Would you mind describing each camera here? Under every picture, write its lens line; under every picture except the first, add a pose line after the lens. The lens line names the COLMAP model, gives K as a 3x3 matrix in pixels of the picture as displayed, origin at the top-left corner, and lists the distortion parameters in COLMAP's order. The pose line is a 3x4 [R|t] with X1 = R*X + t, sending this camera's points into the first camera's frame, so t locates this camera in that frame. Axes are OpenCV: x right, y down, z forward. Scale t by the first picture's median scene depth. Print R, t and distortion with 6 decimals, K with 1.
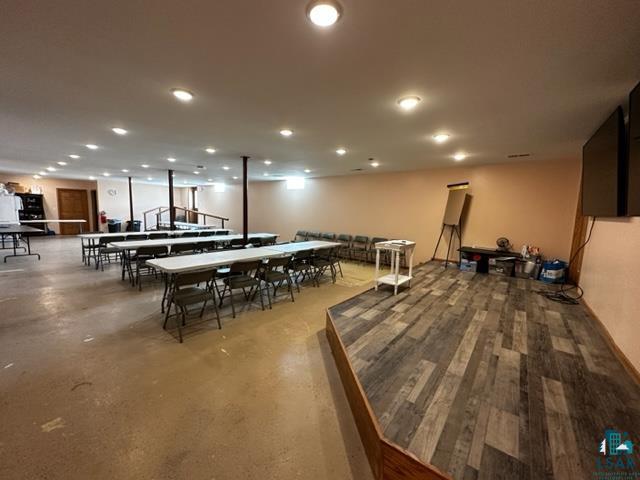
lens RADIAL K [[255.9, 0, 320.0], [0, 255.9, 240.0], [0, 0, 1]] dist [0.000206, 0.000403]
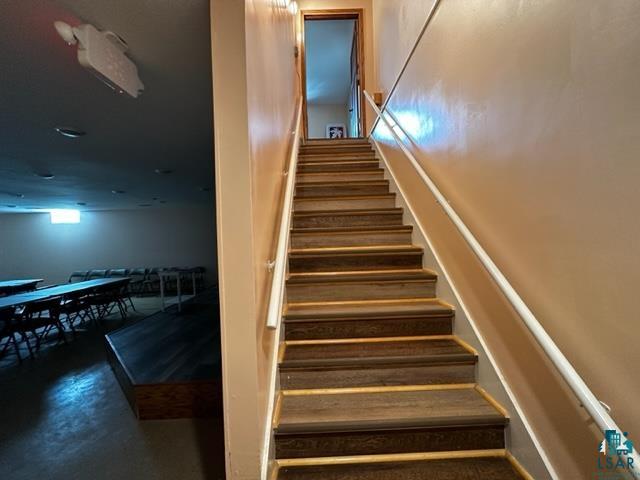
lens RADIAL K [[255.9, 0, 320.0], [0, 255.9, 240.0], [0, 0, 1]] dist [0.000206, 0.000403]
pose [[0.779895, -0.061043, 0.622927, 0.050595], [0.119936, 0.991365, -0.053011, 0.010377], [-0.614312, 0.116054, 0.780482, -0.313483]]
